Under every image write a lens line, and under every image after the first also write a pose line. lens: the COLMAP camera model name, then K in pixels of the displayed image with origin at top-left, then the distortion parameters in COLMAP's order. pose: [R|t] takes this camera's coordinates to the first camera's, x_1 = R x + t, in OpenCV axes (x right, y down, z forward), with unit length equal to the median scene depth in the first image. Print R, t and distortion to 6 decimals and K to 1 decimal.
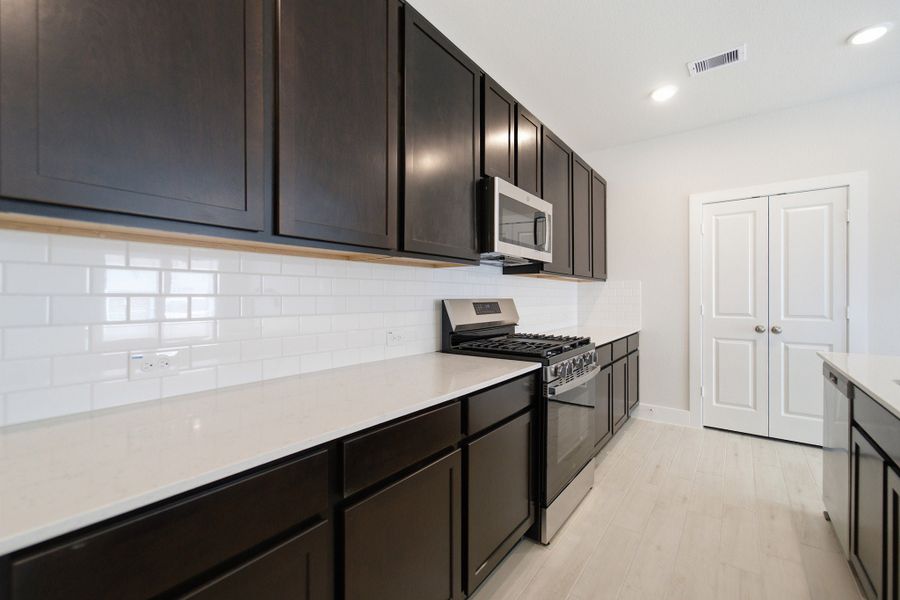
lens RADIAL K [[378.9, 0, 451.2], [0, 378.9, 296.0], [0, 0, 1]] dist [-0.025629, 0.014460]
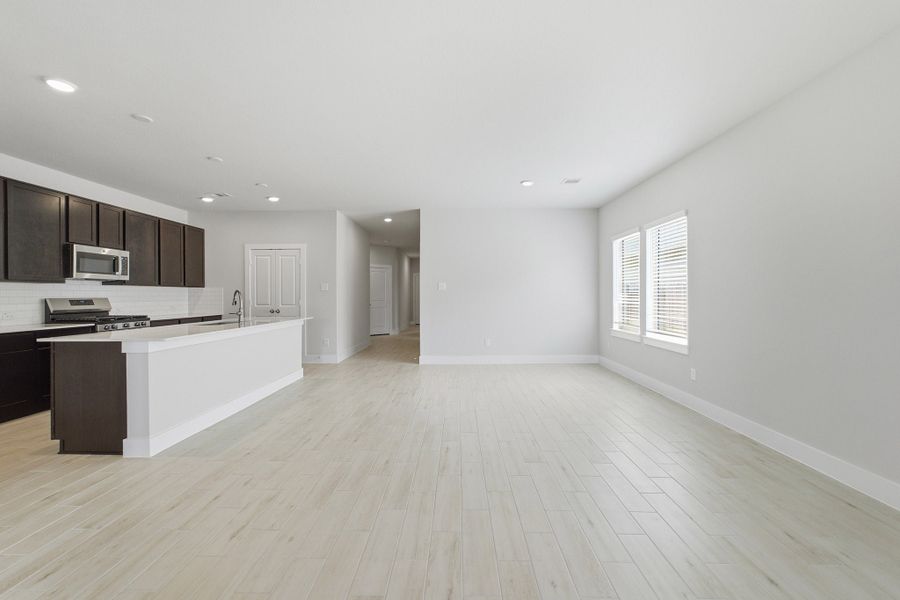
lens RADIAL K [[380.6, 0, 452.9], [0, 380.6, 293.9], [0, 0, 1]] dist [0.003805, 0.001129]
pose [[0.806028, 0.000223, 0.591878, 0.444057], [0.000099, 1.000000, -0.000512, -0.011342], [-0.591878, 0.000472, 0.806027, -1.650413]]
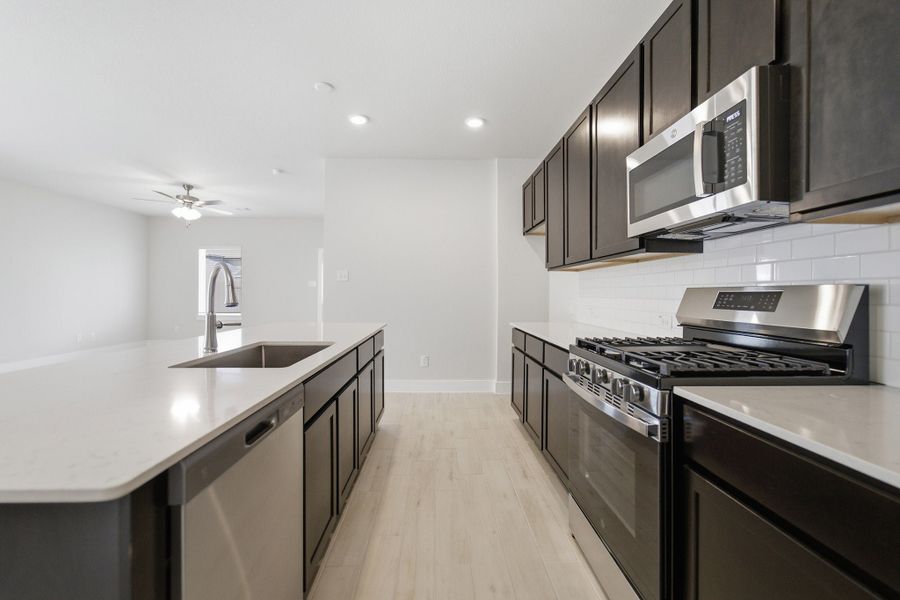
lens RADIAL K [[384.8, 0, 451.4], [0, 384.8, 292.3], [0, 0, 1]] dist [-0.050987, 0.028942]
pose [[-0.764517, -0.004145, -0.644591, 0.806474], [-0.001943, 0.999990, -0.004125, 0.020551], [0.644601, -0.001902, -0.764517, 1.091807]]
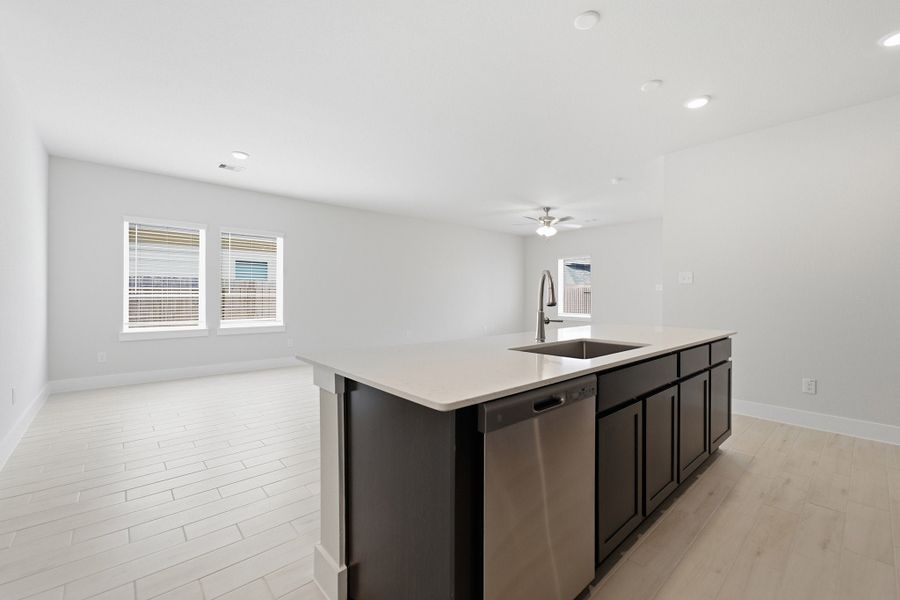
lens RADIAL K [[378.9, 0, 451.2], [0, 378.9, 296.0], [0, 0, 1]] dist [-0.025629, 0.014460]
pose [[-0.983309, -0.003960, 0.181901, 0.743568], [-0.004709, 0.999982, -0.003688, 0.025995], [-0.181884, -0.004483, -0.983310, 1.163854]]
